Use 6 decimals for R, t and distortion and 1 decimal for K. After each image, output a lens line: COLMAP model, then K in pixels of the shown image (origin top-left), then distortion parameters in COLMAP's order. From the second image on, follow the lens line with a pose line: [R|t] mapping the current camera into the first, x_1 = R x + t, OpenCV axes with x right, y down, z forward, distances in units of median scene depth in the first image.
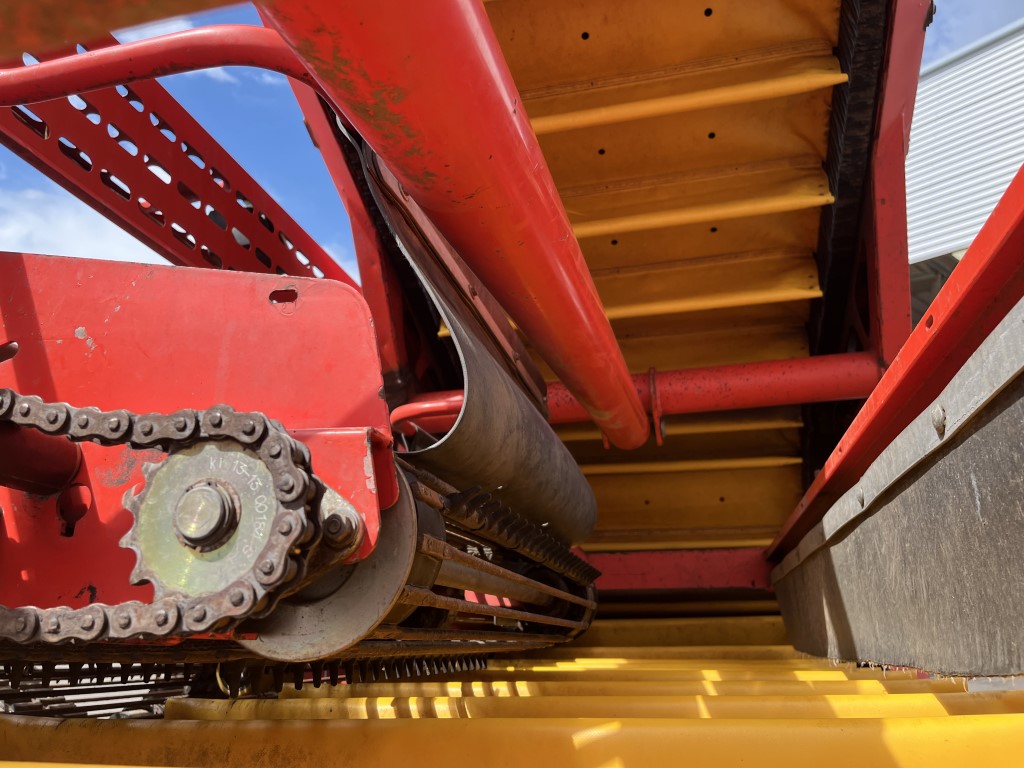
lens RADIAL K [[776.3, 0, 510.8], [0, 776.3, 386.1], [0, 0, 1]] dist [0.048299, -0.049944]
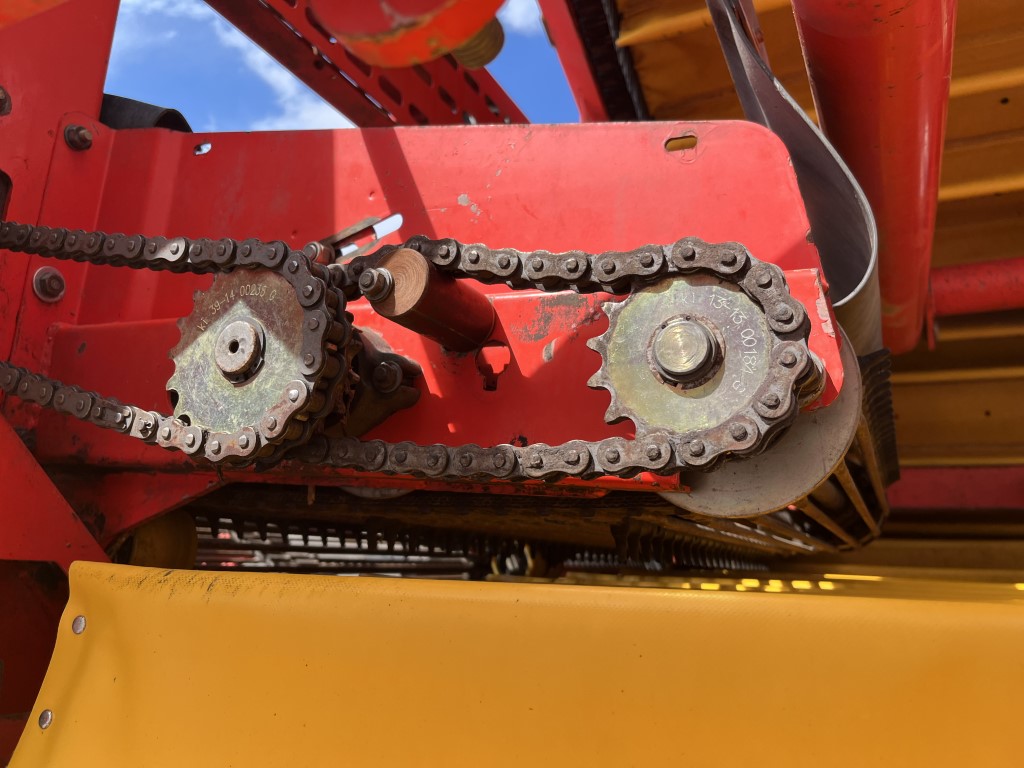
lens RADIAL K [[776.3, 0, 513.2], [0, 776.3, 383.9], [0, 0, 1]] dist [0.048299, -0.049944]
pose [[0.977925, -0.003405, -0.208930, -0.391537], [0.021467, 0.996214, 0.084242, 0.118699], [0.207853, -0.086867, 0.974295, 0.027496]]
